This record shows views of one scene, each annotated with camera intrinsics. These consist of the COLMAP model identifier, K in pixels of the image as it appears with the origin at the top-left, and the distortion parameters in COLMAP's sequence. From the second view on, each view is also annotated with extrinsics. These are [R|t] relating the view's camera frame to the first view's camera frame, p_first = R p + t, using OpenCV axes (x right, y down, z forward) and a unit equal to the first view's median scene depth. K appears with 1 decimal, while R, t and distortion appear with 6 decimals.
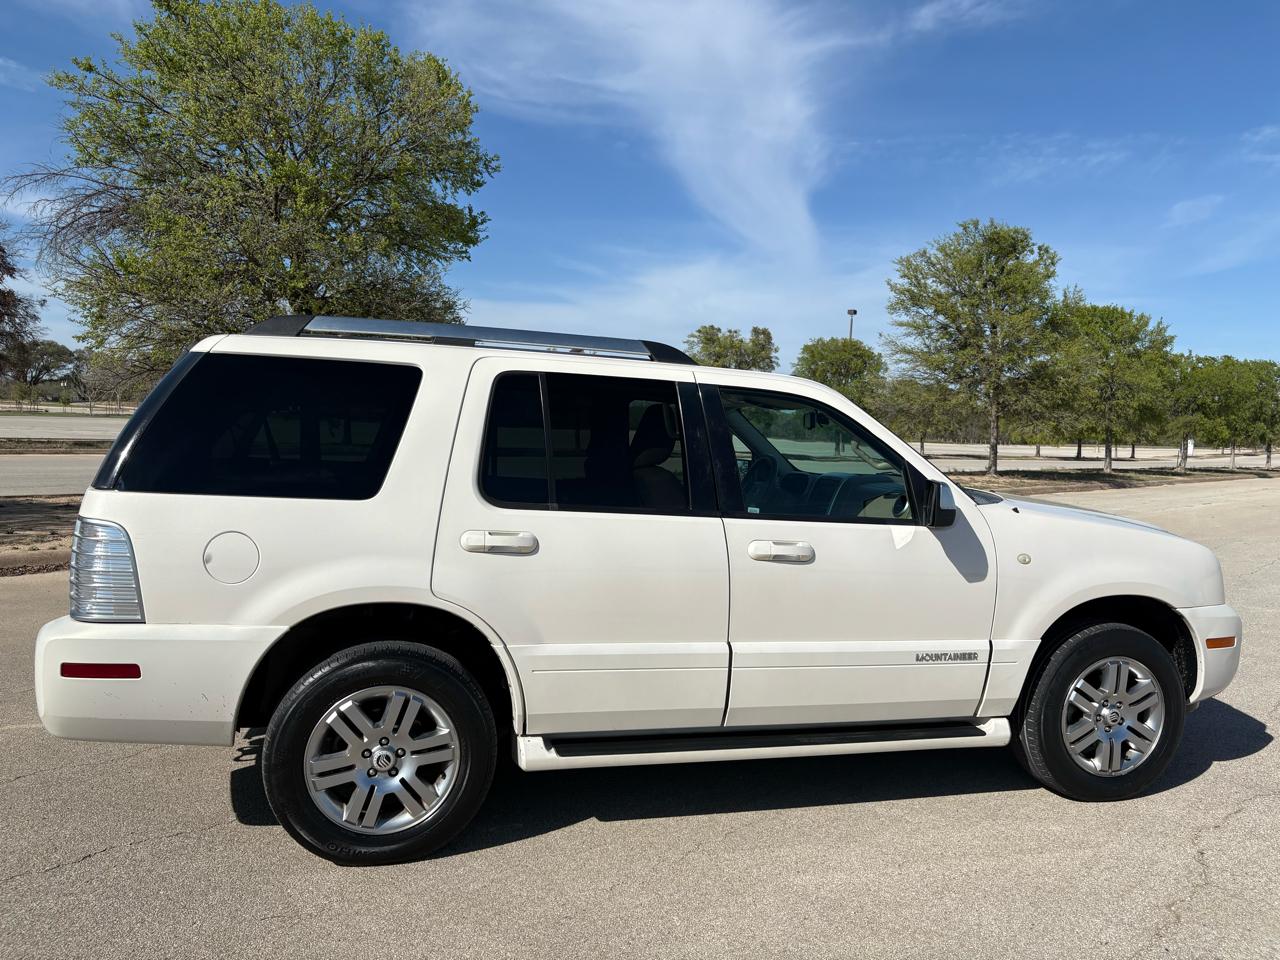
lens RADIAL K [[980.8, 0, 632.1], [0, 980.8, 476.5], [0, 0, 1]] dist [0.041605, -0.043591]
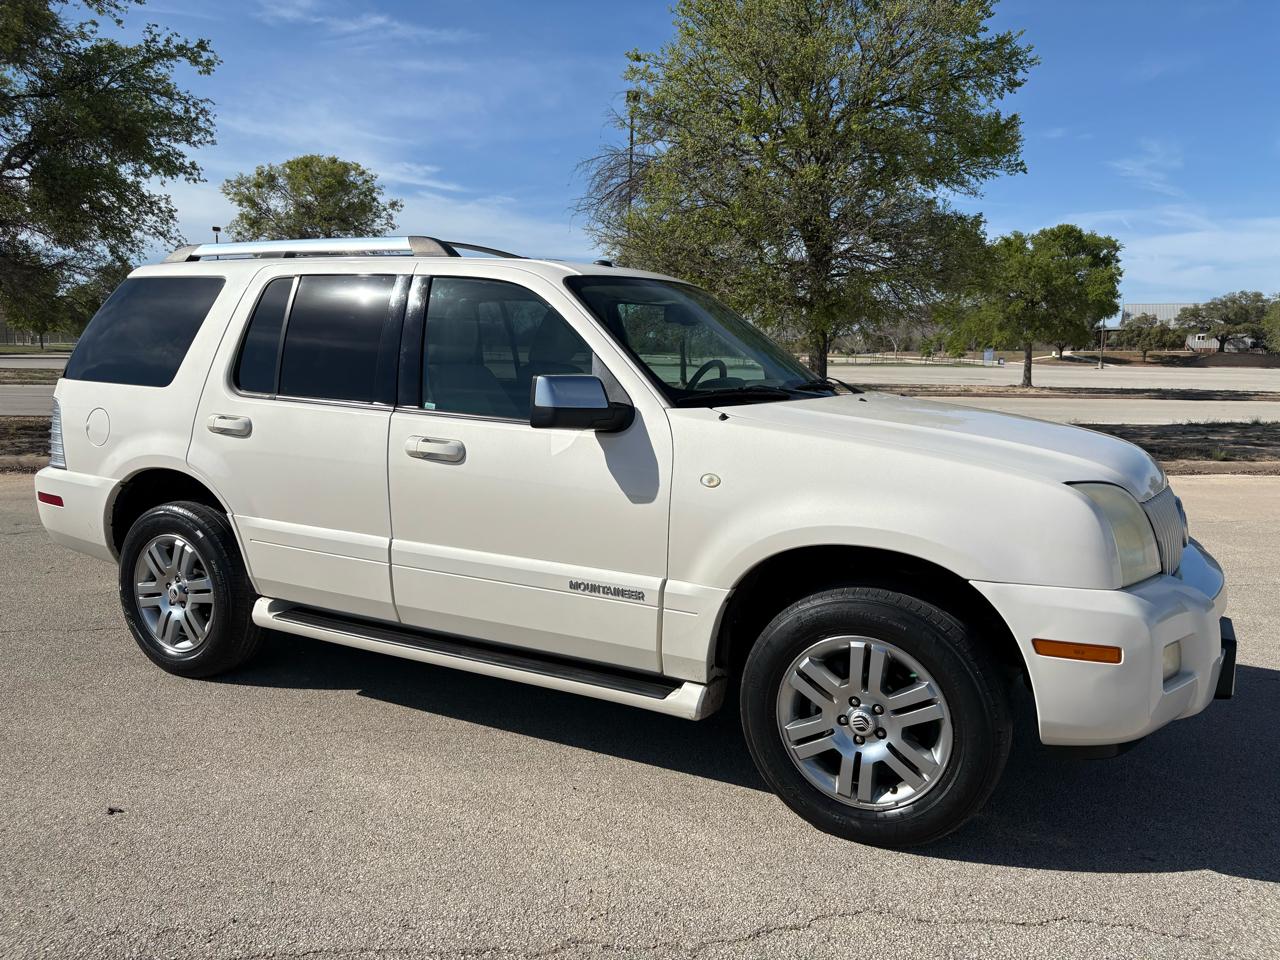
lens RADIAL K [[980.8, 0, 631.2], [0, 980.8, 472.5], [0, 0, 1]] dist [0.041605, -0.043591]
pose [[0.717940, 0.060227, -0.693494, 0.930752], [-0.027258, 0.997918, 0.058446, 0.038067], [0.695571, -0.023057, 0.718087, 0.448505]]
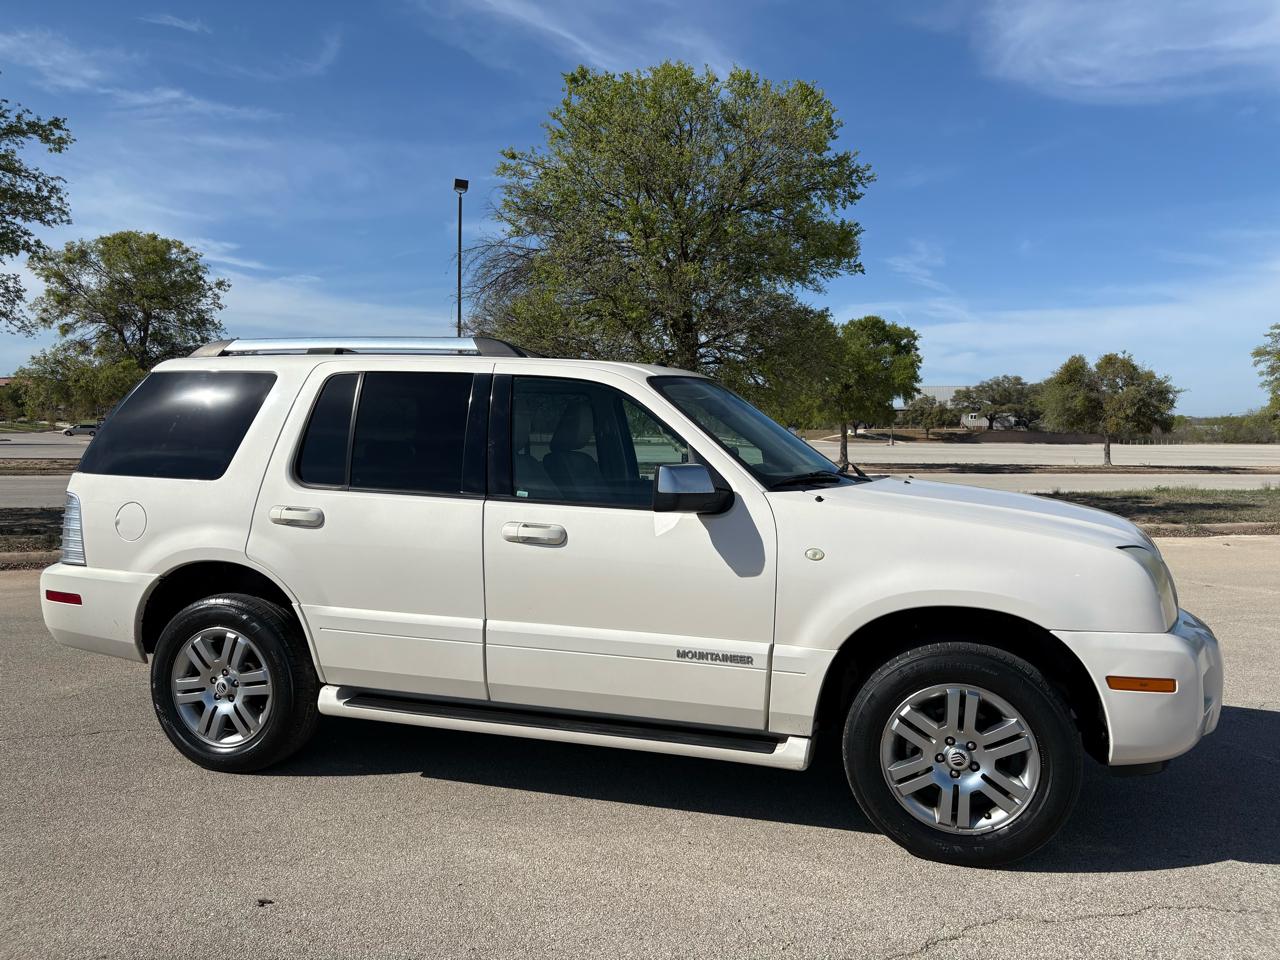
lens RADIAL K [[980.8, 0, 632.2], [0, 980.8, 468.8], [0, 0, 1]] dist [0.041605, -0.043591]
pose [[0.837040, -0.009555, -0.547059, 0.785249], [-0.007556, 0.999550, -0.029018, 0.037248], [0.547090, 0.028423, 0.836591, 0.201285]]
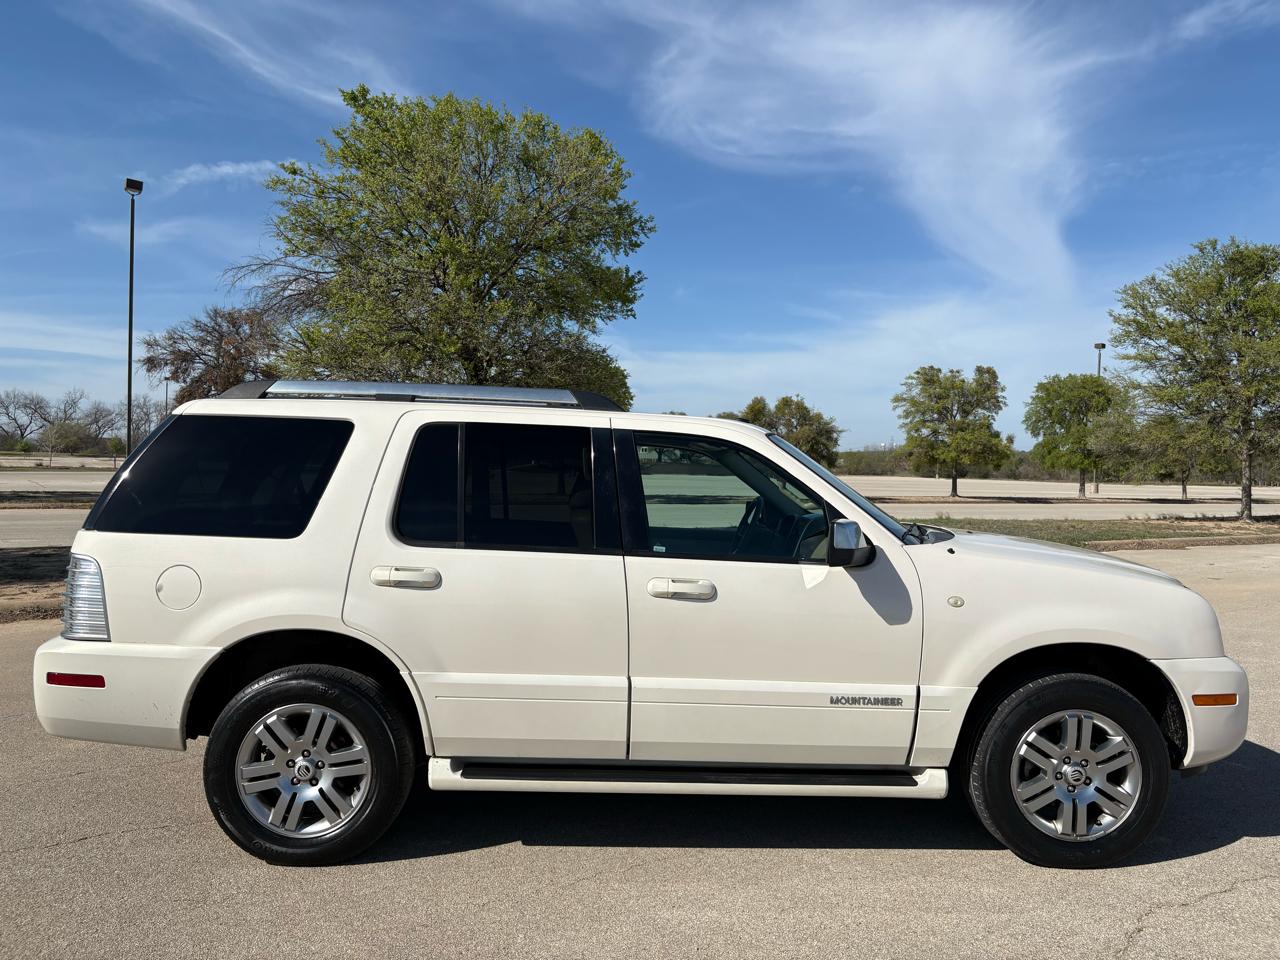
lens RADIAL K [[980.8, 0, 623.7], [0, 980.8, 471.9], [0, 0, 1]] dist [0.041605, -0.043591]
pose [[0.969694, -0.016617, -0.243758, 0.341534], [0.003388, 0.998503, -0.054591, 0.009060], [0.244300, 0.052111, 0.968298, -0.016652]]
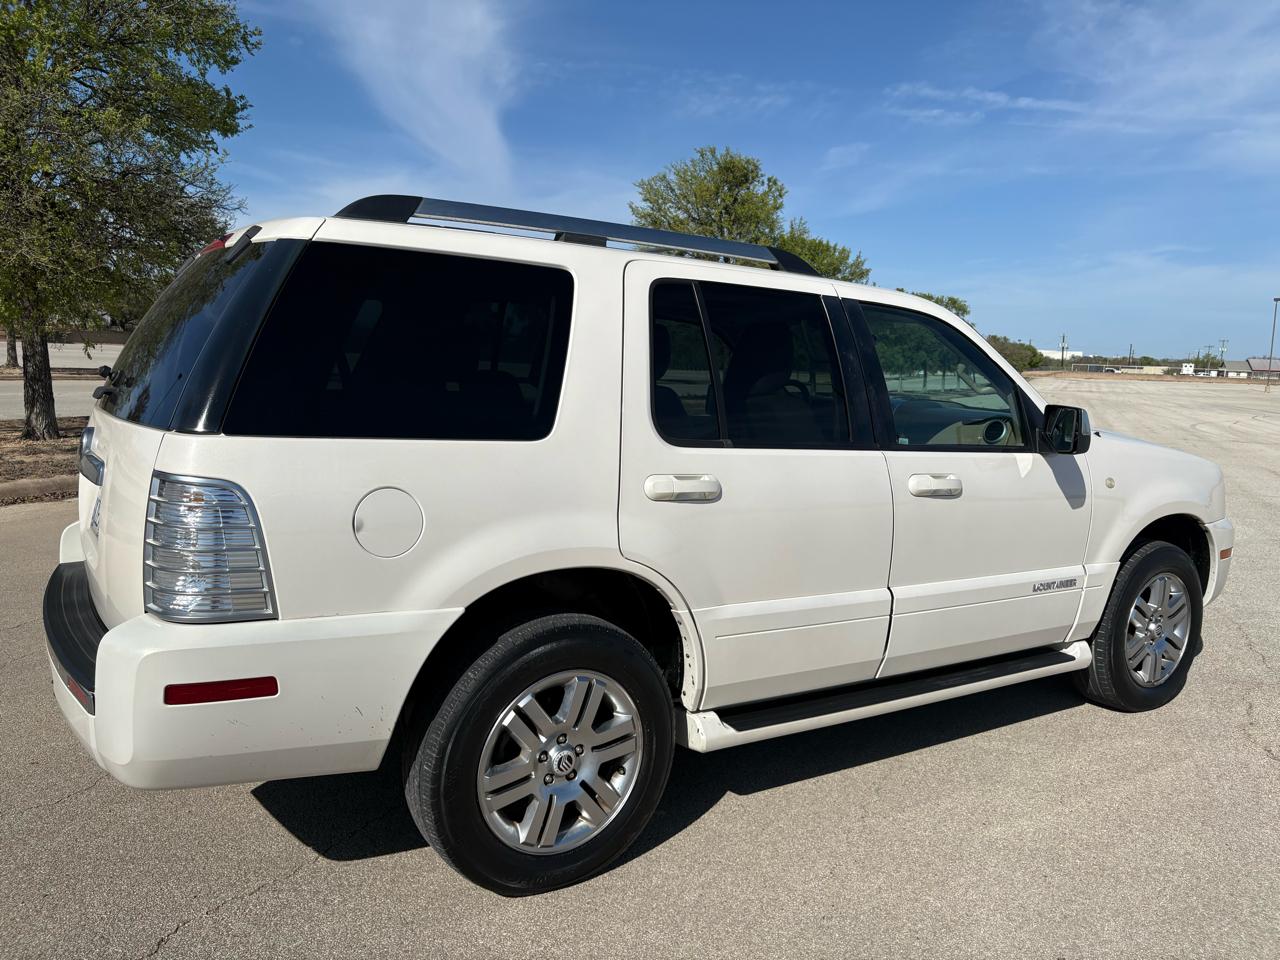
lens RADIAL K [[980.8, 0, 640.2], [0, 980.8, 475.4], [0, 0, 1]] dist [0.041605, -0.043591]
pose [[0.951707, -0.033317, 0.305193, -0.384903], [0.010296, 0.996999, 0.076732, -0.005966], [-0.306834, -0.069884, 0.949194, 0.210154]]
